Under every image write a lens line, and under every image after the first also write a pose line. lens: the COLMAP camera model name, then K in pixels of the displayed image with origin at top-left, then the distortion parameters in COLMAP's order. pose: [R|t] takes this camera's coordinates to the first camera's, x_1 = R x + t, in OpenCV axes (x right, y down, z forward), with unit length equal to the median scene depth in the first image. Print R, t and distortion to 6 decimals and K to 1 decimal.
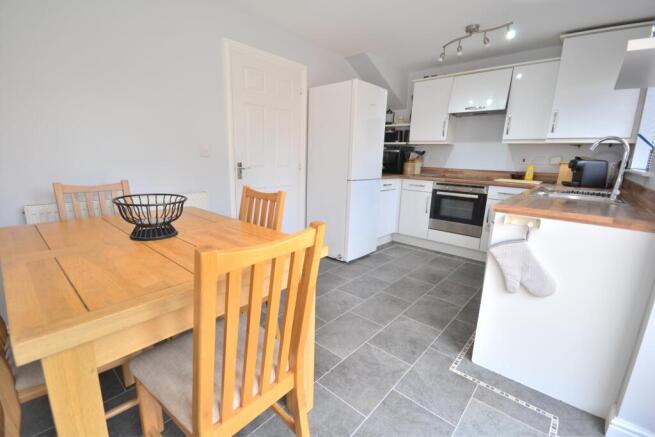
lens RADIAL K [[291.5, 0, 319.9], [0, 291.5, 220.7], [0, 0, 1]] dist [-0.002344, -0.001207]
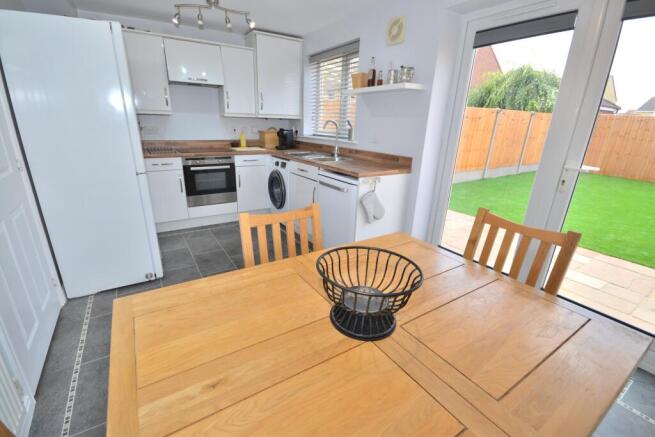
lens RADIAL K [[291.5, 0, 314.3], [0, 291.5, 219.7], [0, 0, 1]] dist [-0.002344, -0.001207]
pose [[0.279909, -0.326348, 0.902855, -0.424537], [0.192512, 0.940427, 0.280245, -0.135156], [-0.940526, 0.095367, 0.326060, 0.336258]]
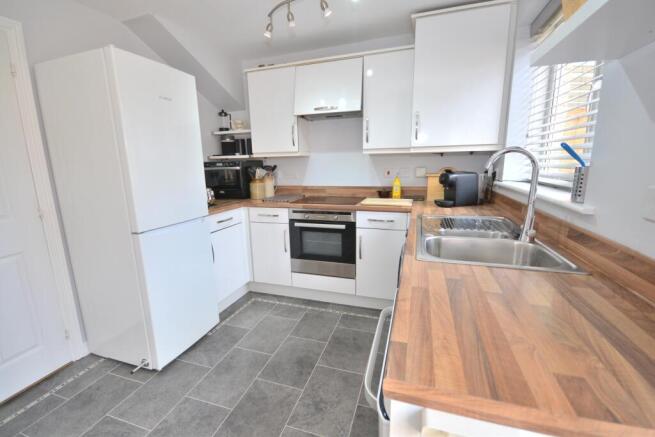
lens RADIAL K [[291.5, 0, 320.9], [0, 291.5, 222.0], [0, 0, 1]] dist [-0.002344, -0.001207]
pose [[0.913666, -0.128605, 0.385585, 0.191759], [0.134319, 0.990863, 0.012208, -0.107252], [-0.383632, 0.040637, 0.922592, 0.321219]]
